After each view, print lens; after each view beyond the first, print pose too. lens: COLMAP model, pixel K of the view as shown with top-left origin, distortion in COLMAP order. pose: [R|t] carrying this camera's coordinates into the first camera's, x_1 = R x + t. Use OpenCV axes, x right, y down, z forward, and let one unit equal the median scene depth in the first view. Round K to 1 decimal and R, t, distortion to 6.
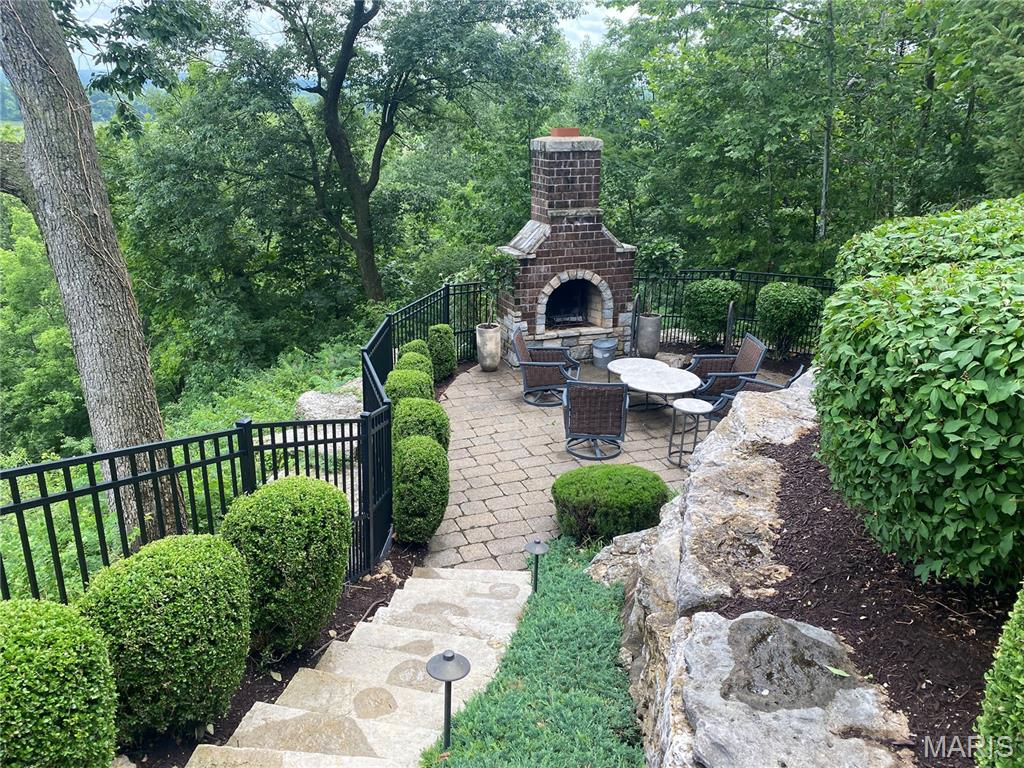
lens RADIAL K [[769.7, 0, 505.1], [0, 769.7, 393.7], [0, 0, 1]] dist [0.057360, -0.008312]
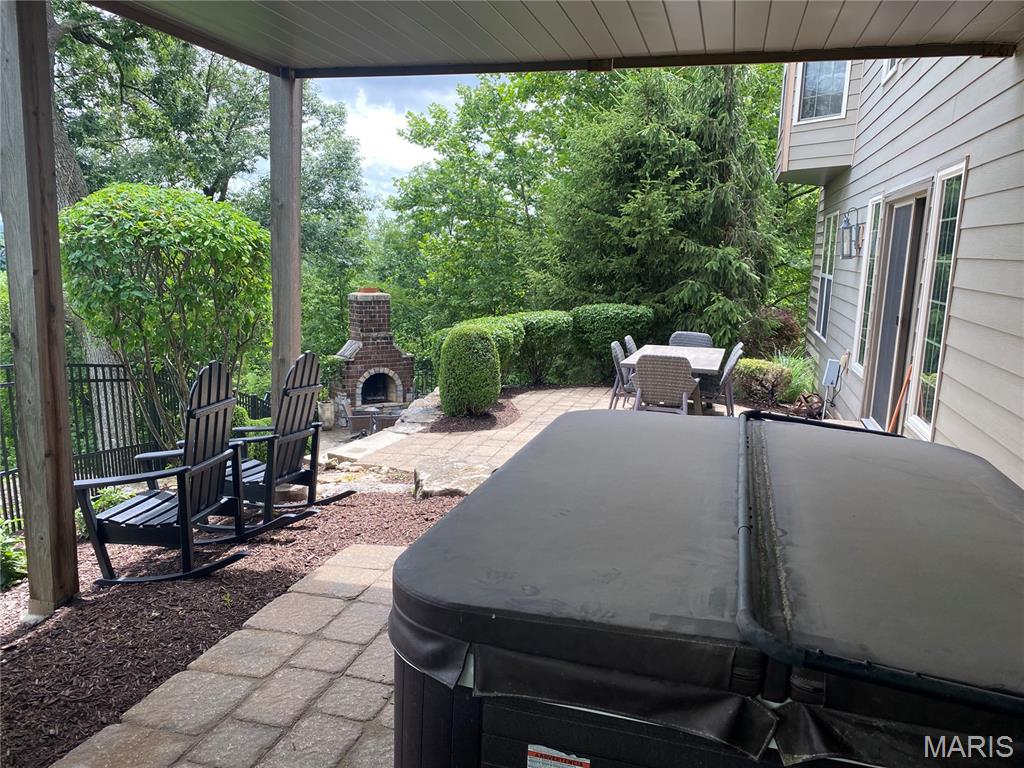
lens RADIAL K [[769.7, 0, 517.7], [0, 769.7, 385.9], [0, 0, 1]] dist [0.057360, -0.008312]
pose [[0.965629, -0.028029, 0.258408, -0.051201], [0.077061, 0.980343, -0.181630, 0.206774], [-0.248238, 0.195300, 0.948808, -0.662973]]
